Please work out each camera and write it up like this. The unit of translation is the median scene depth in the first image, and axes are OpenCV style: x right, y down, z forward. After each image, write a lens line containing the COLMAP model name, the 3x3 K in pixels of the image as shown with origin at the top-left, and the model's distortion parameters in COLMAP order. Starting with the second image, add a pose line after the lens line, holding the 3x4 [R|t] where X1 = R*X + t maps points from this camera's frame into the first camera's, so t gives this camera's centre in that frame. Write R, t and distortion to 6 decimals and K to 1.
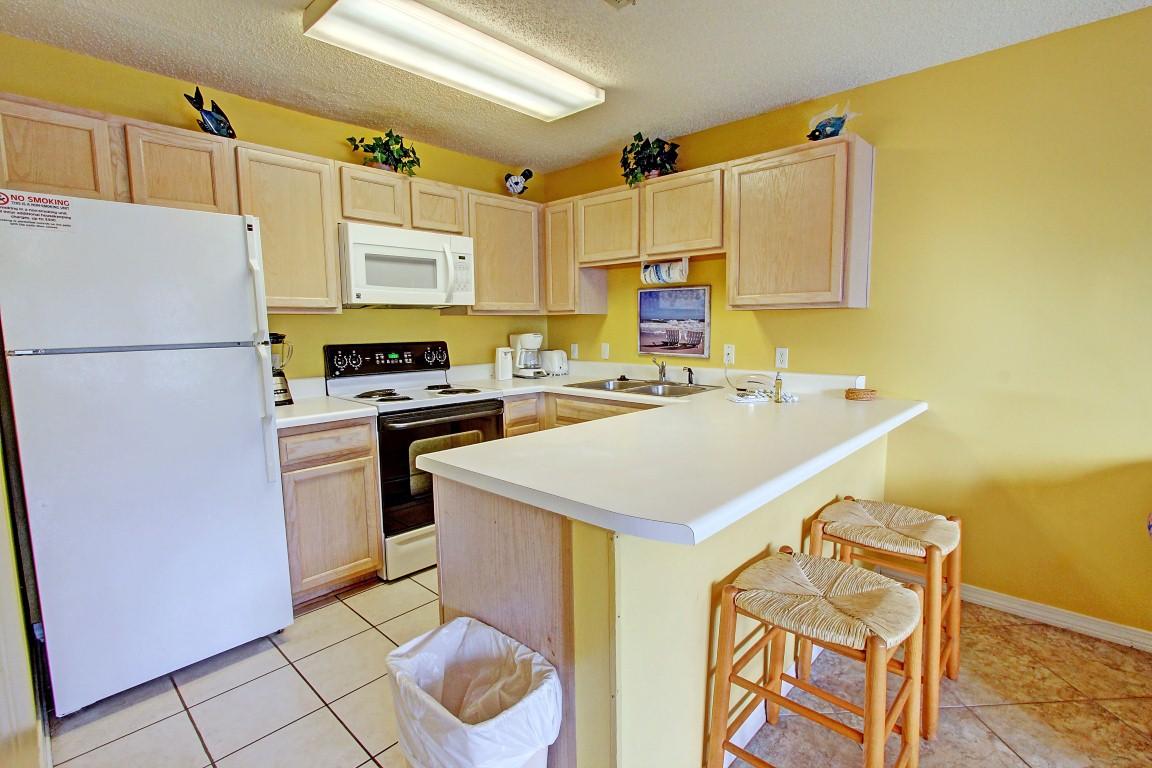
lens RADIAL K [[541.9, 0, 593.3], [0, 541.9, 383.5], [0, 0, 1]] dist [-0.009757, -0.000113]
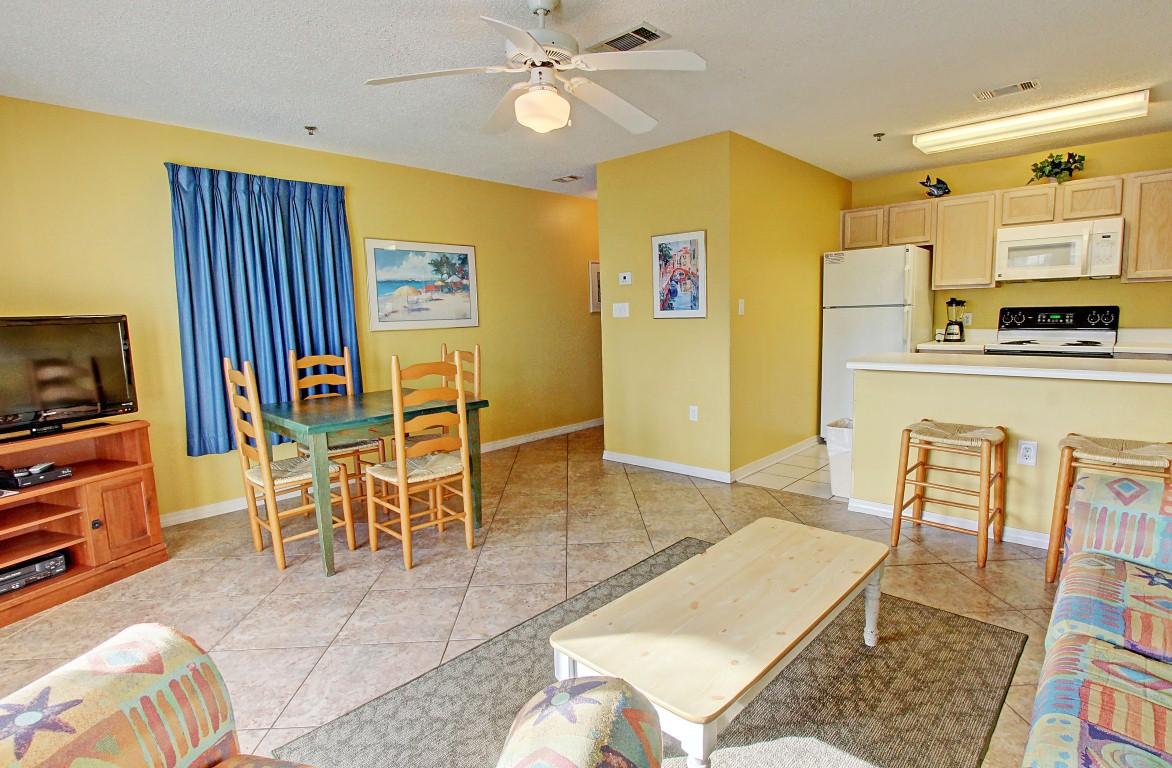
lens RADIAL K [[588.0, 0, 586.0], [0, 588.0, 384.0], [0, 0, 1]] dist [-0.015671, -0.000998]
pose [[-0.020576, 0.125514, -0.991878, 1.179823], [-0.091149, 0.987721, 0.126879, 0.039202], [0.995625, 0.093019, -0.008883, -0.130745]]
